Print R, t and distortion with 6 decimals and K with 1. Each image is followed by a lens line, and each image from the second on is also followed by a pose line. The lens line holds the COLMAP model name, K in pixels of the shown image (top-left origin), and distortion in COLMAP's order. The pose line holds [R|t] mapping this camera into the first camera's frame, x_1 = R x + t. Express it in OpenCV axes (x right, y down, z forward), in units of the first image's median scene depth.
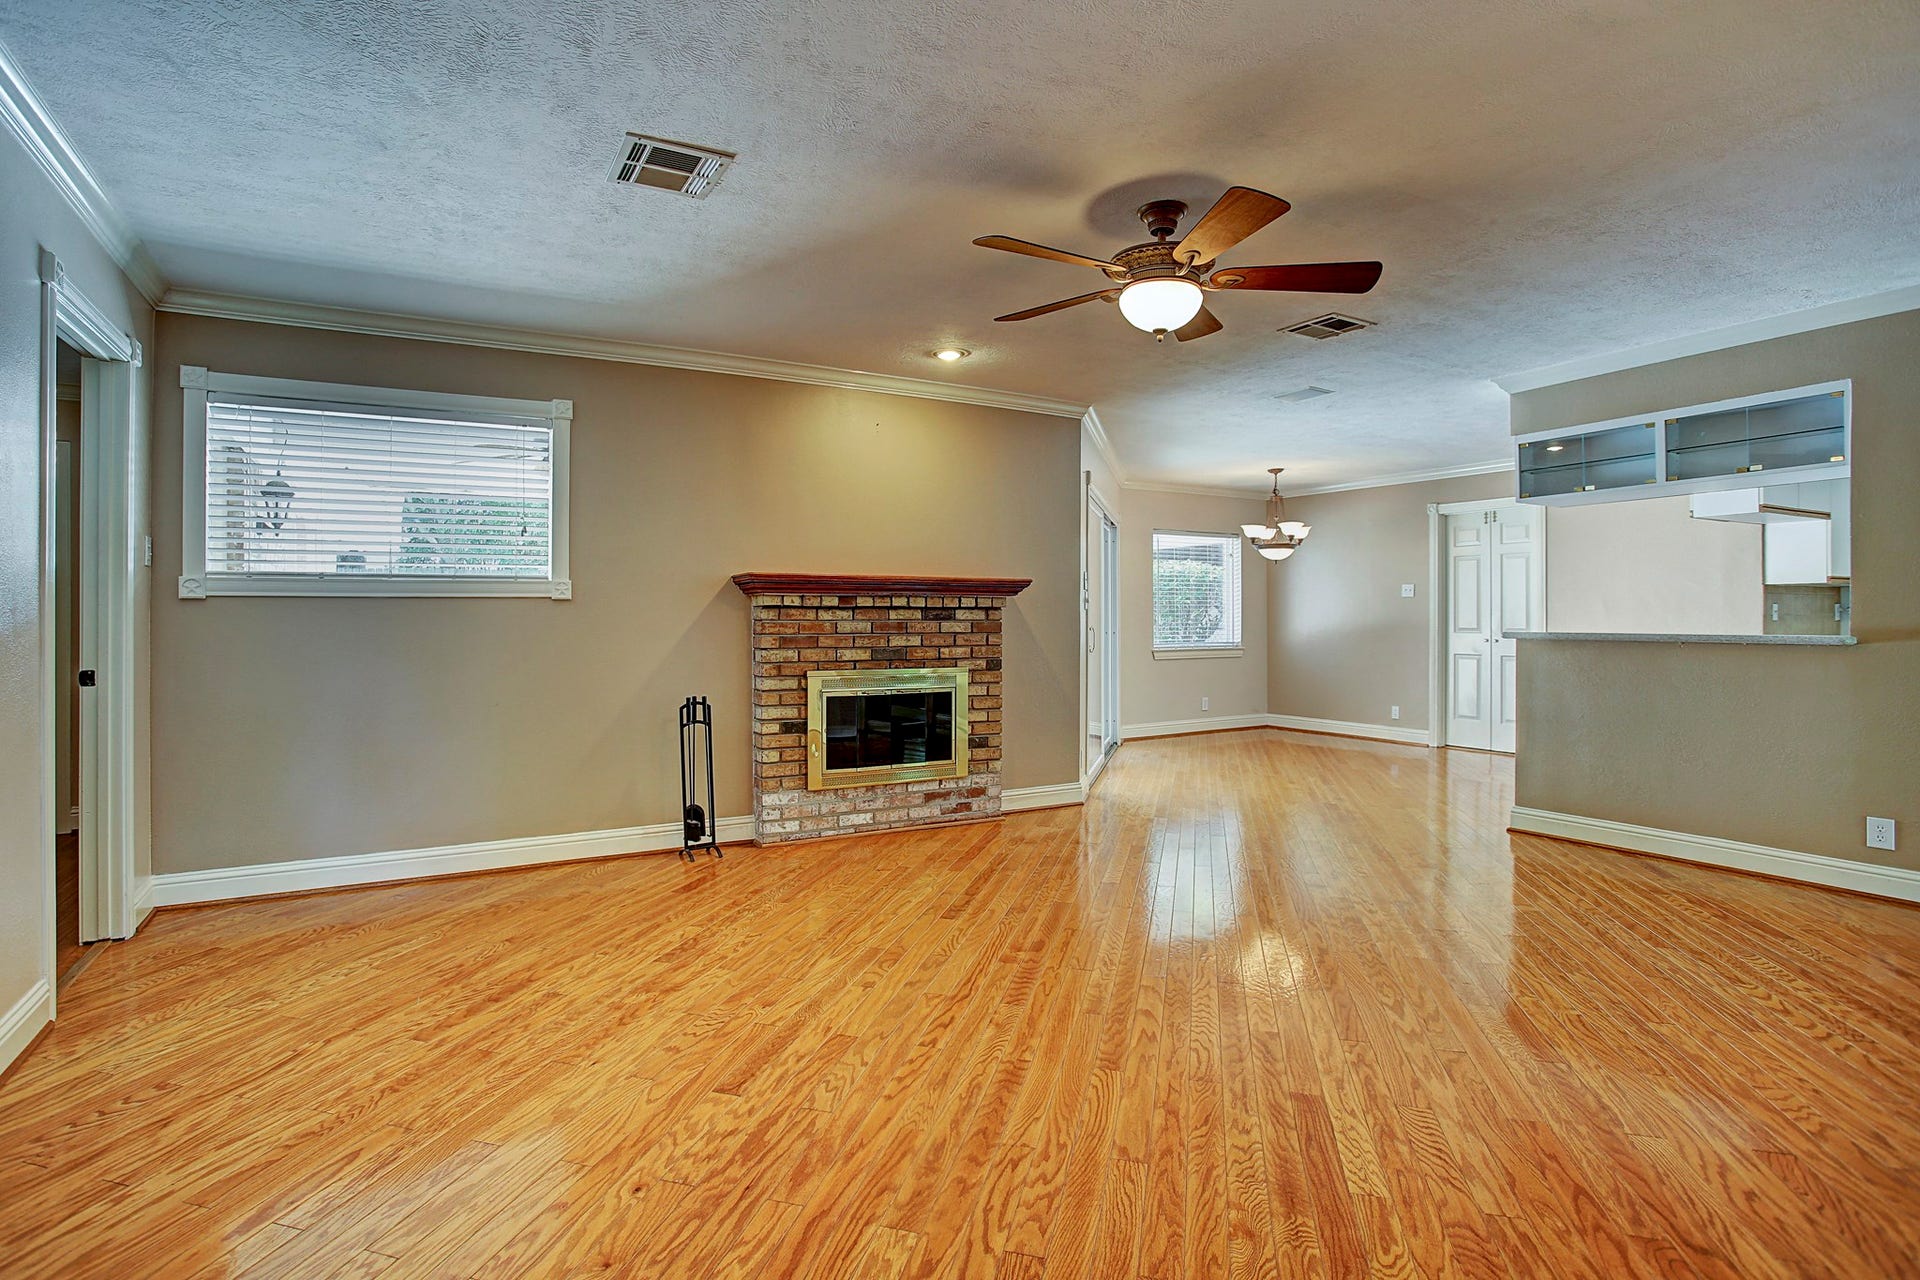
lens RADIAL K [[952.6, 0, 918.6], [0, 952.6, 611.2], [0, 0, 1]] dist [-0.071726, 0.026619]
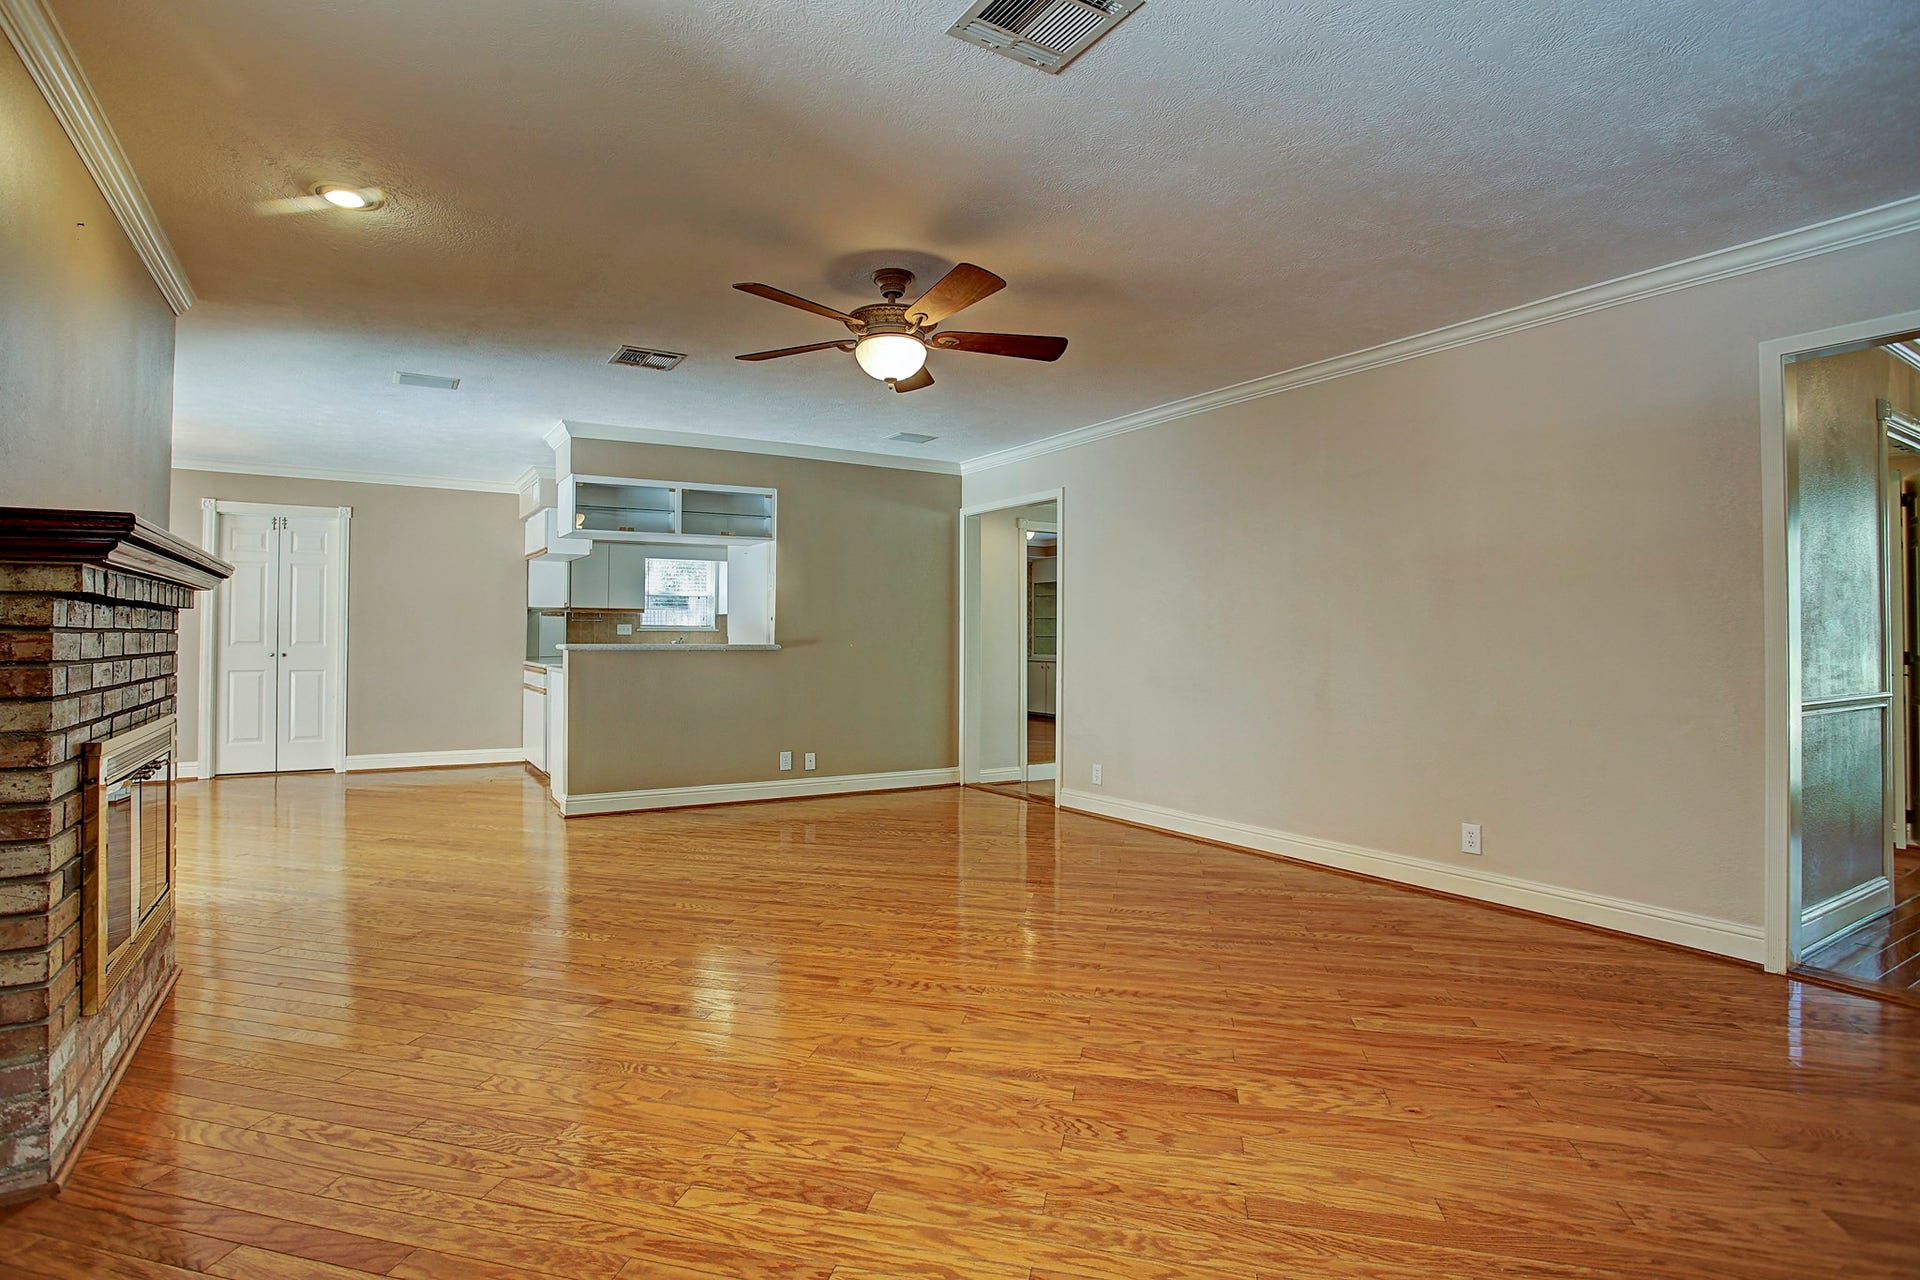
lens RADIAL K [[946.7, 0, 913.0], [0, 946.7, 635.9], [0, 0, 1]] dist [-0.071491, 0.027210]
pose [[-0.028594, -0.000347, 0.999591, -0.543360], [-0.011789, 0.999931, 0.000010, 0.006878], [-0.999522, -0.011783, -0.028596, 0.623648]]
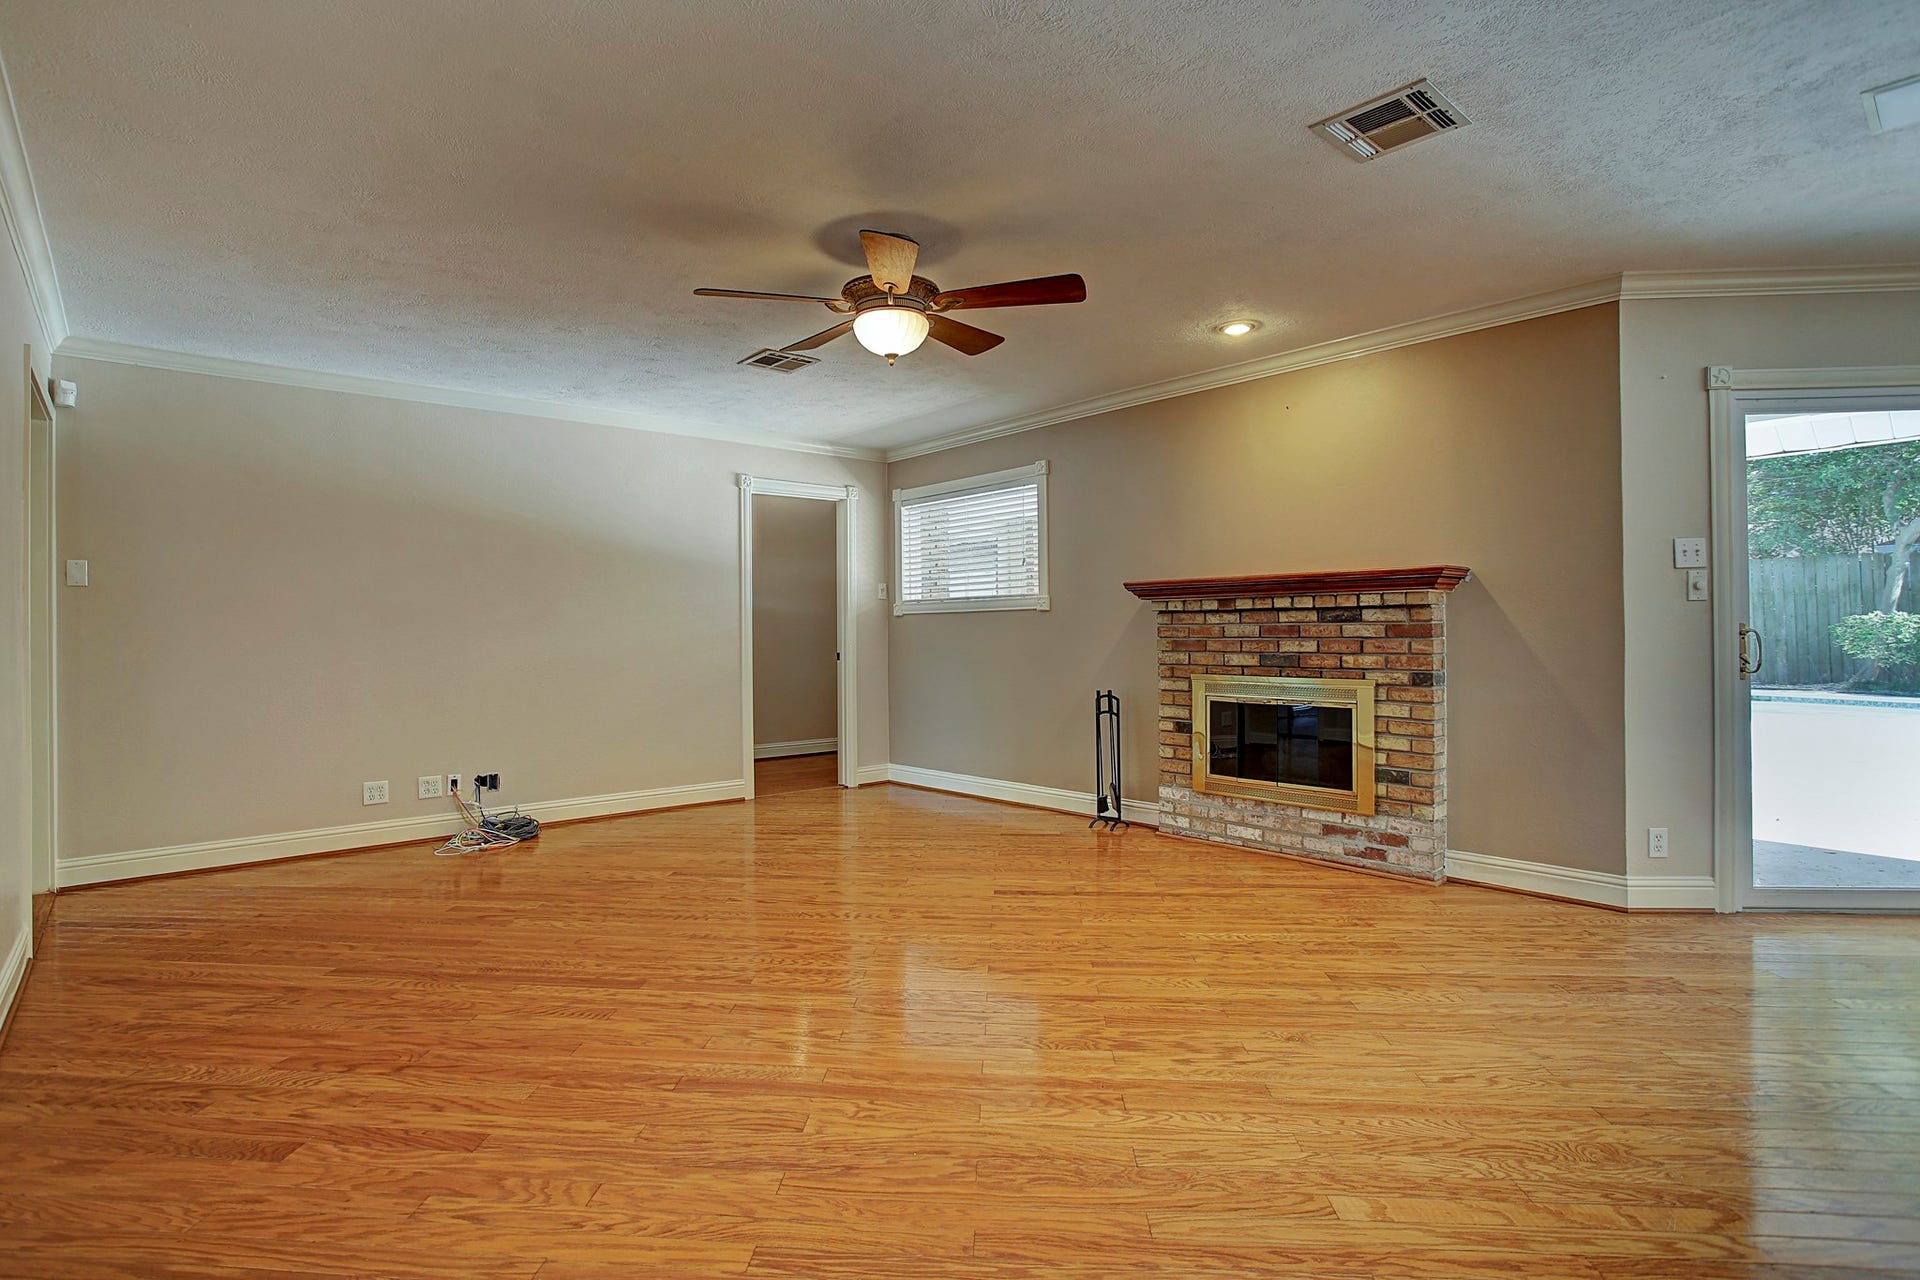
lens RADIAL K [[952.6, 0, 918.6], [0, 952.6, 611.2], [0, 0, 1]] dist [-0.071726, 0.026619]
pose [[0.193908, -0.019616, -0.980824, 0.817638], [0.019466, 0.999680, -0.016144, 0.006202], [0.980827, -0.015962, 0.194228, 0.508371]]
